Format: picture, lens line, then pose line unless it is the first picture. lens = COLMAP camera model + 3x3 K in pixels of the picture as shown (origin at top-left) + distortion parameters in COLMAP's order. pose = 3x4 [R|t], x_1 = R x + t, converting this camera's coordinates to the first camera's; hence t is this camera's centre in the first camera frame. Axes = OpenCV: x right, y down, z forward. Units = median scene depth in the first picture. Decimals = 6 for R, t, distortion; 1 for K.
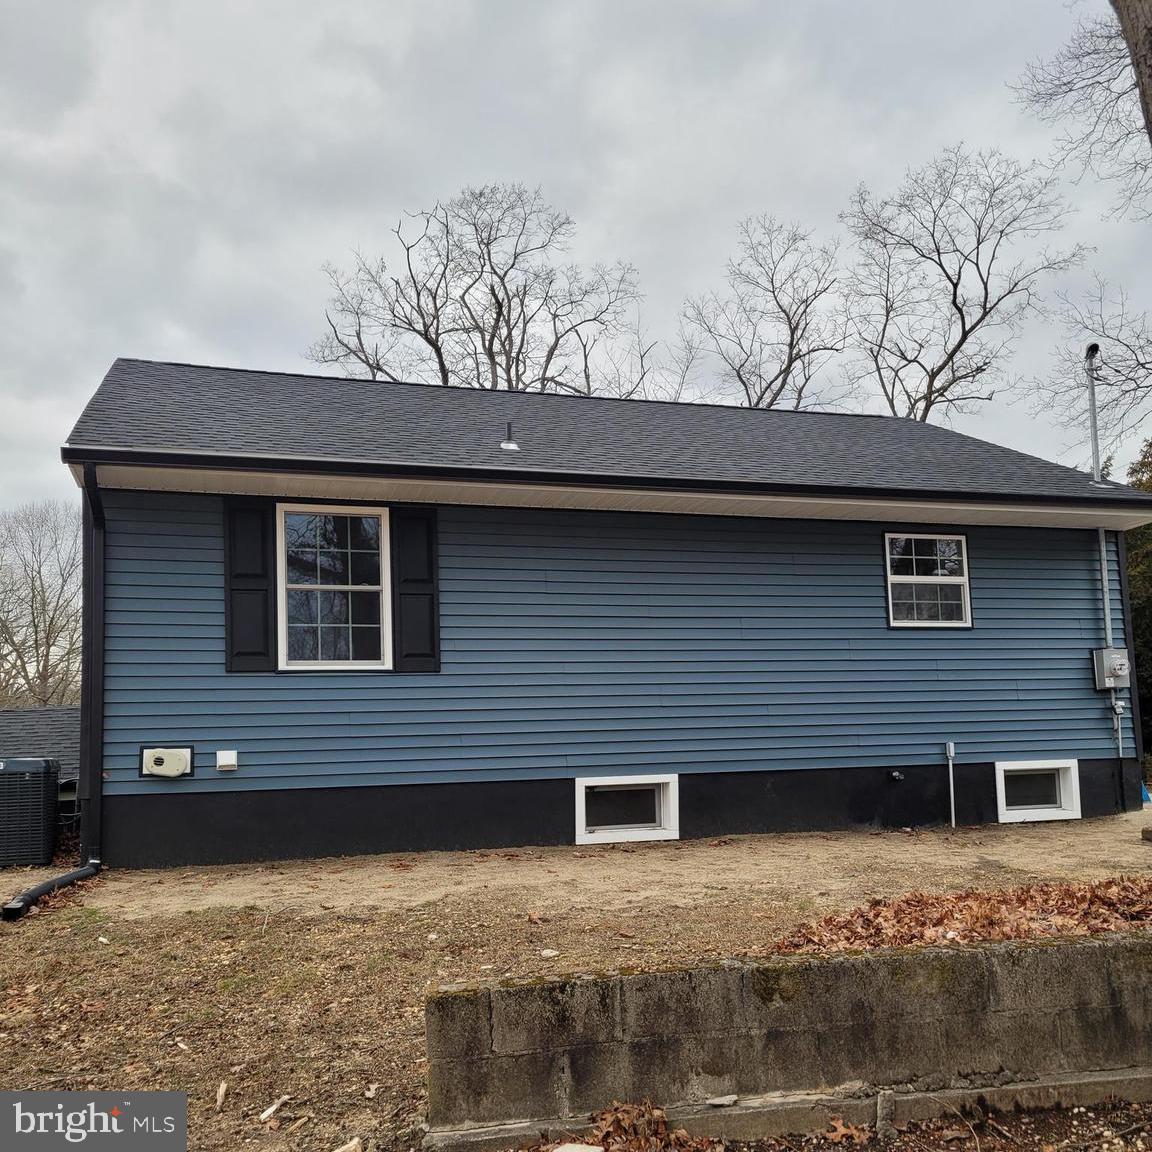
lens RADIAL K [[1155.4, 0, 577.1], [0, 1155.4, 688.0], [0, 0, 1]] dist [0.041486, -0.002099]
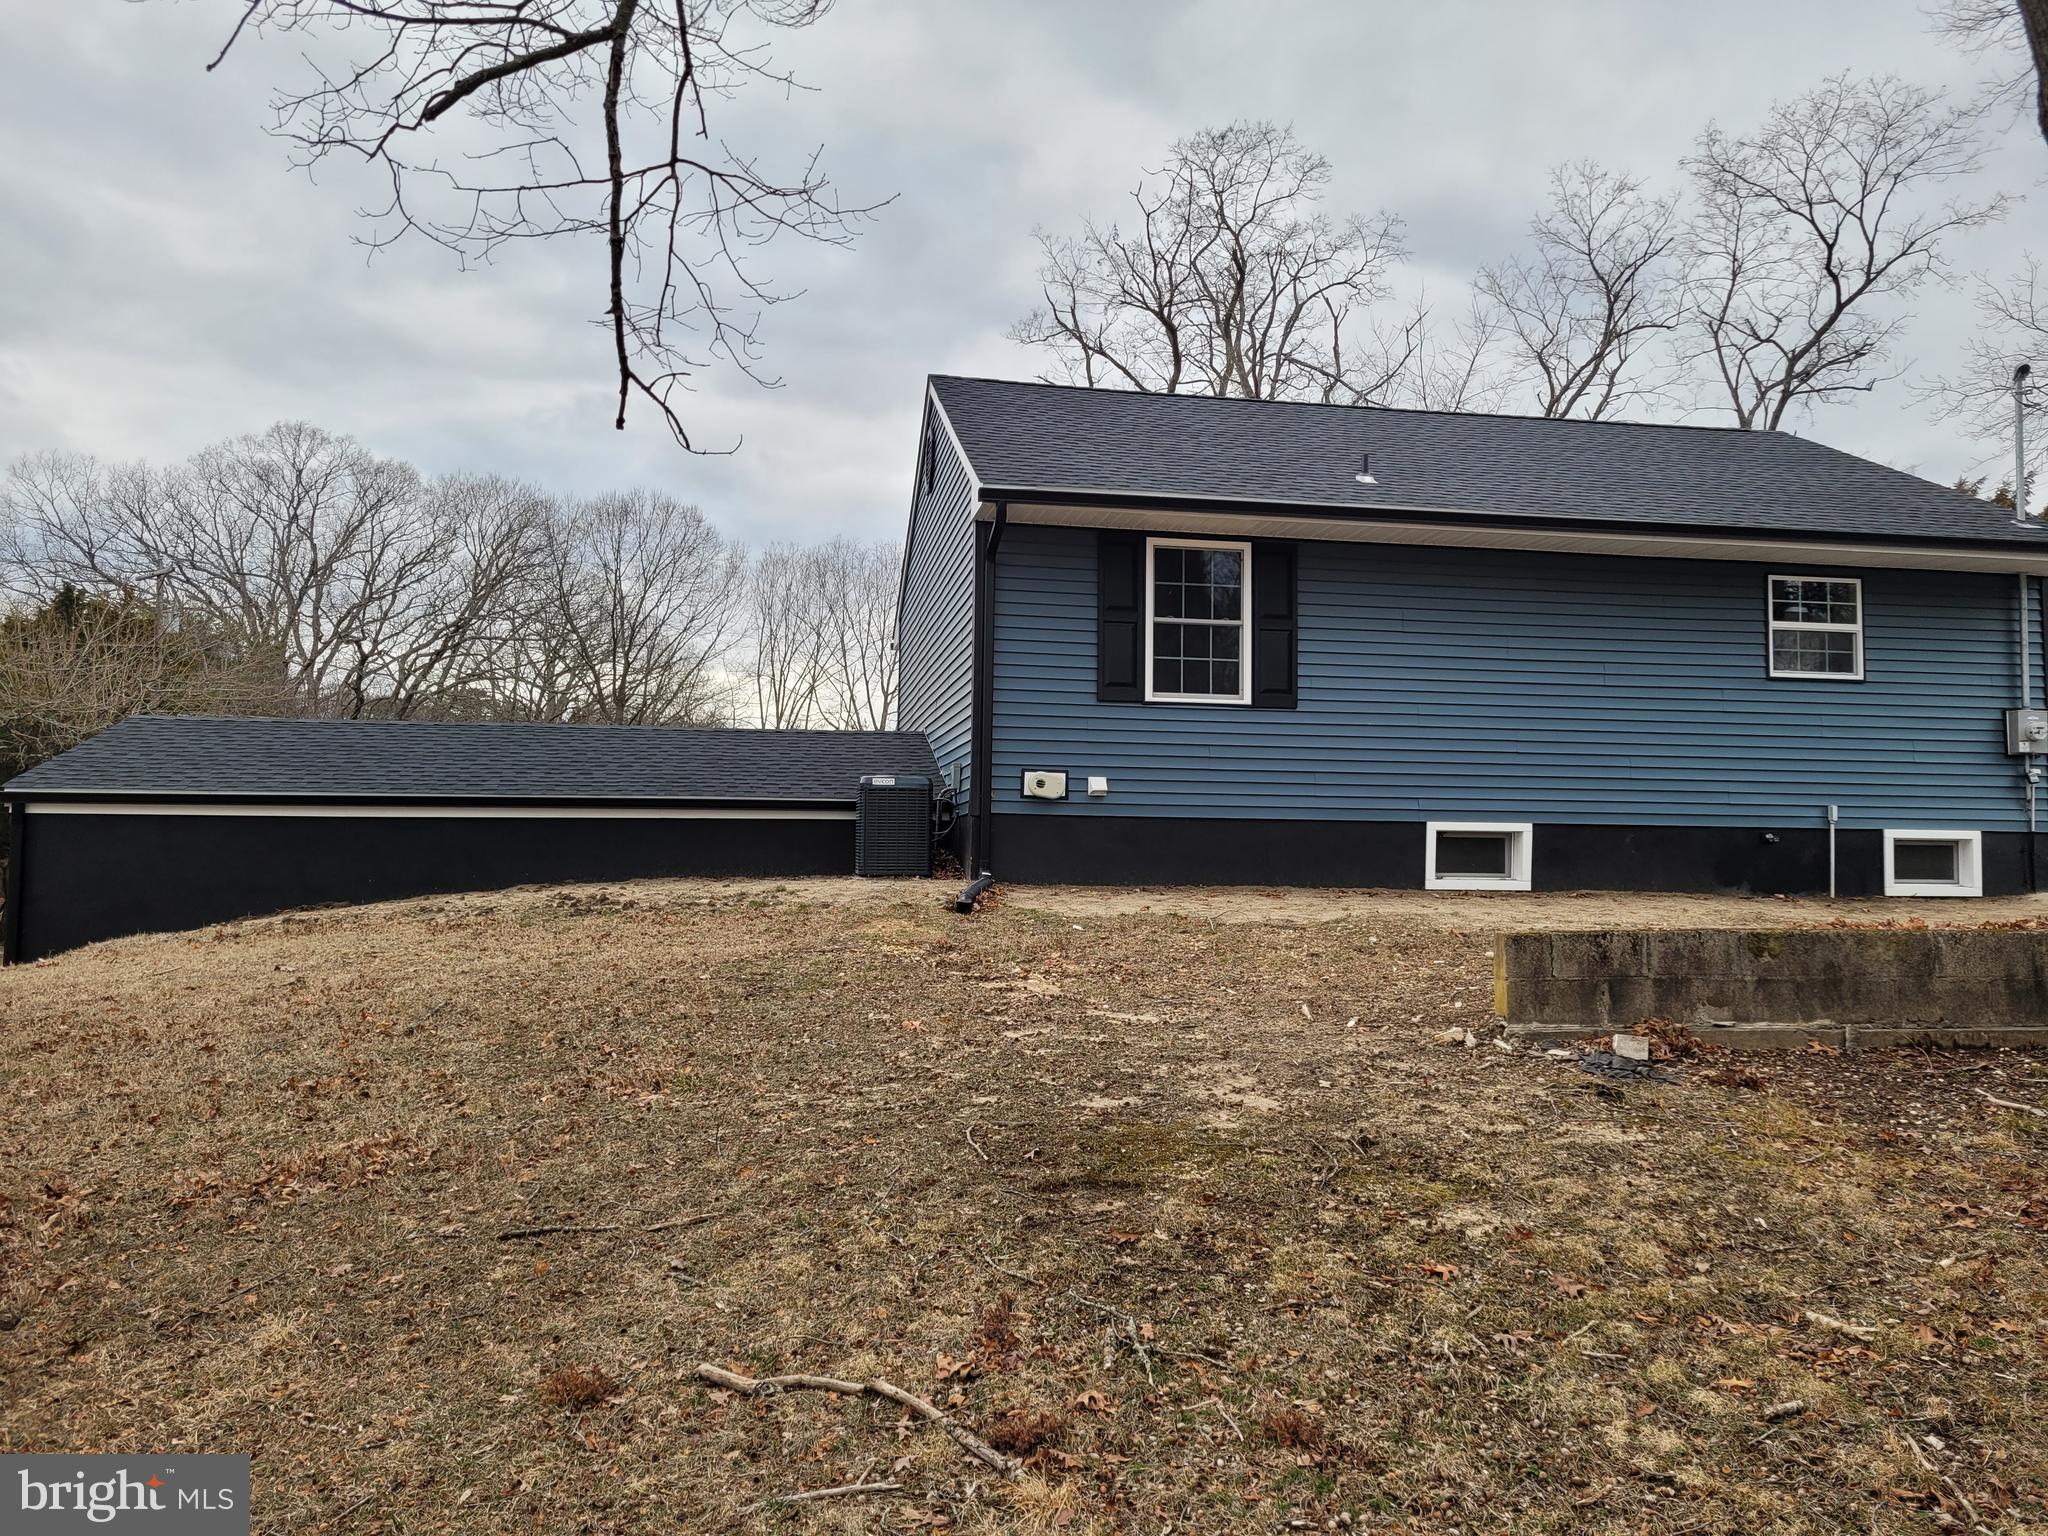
lens RADIAL K [[1523.4, 0, 1024.0], [0, 1523.4, 768.0], [0, 0, 1]] dist [0.051280, -0.032693]
pose [[0.989973, 0.041137, -0.135133, -0.140605], [-0.038309, 0.998990, 0.023465, 0.012692], [0.135962, -0.018053, 0.990550, -0.278216]]
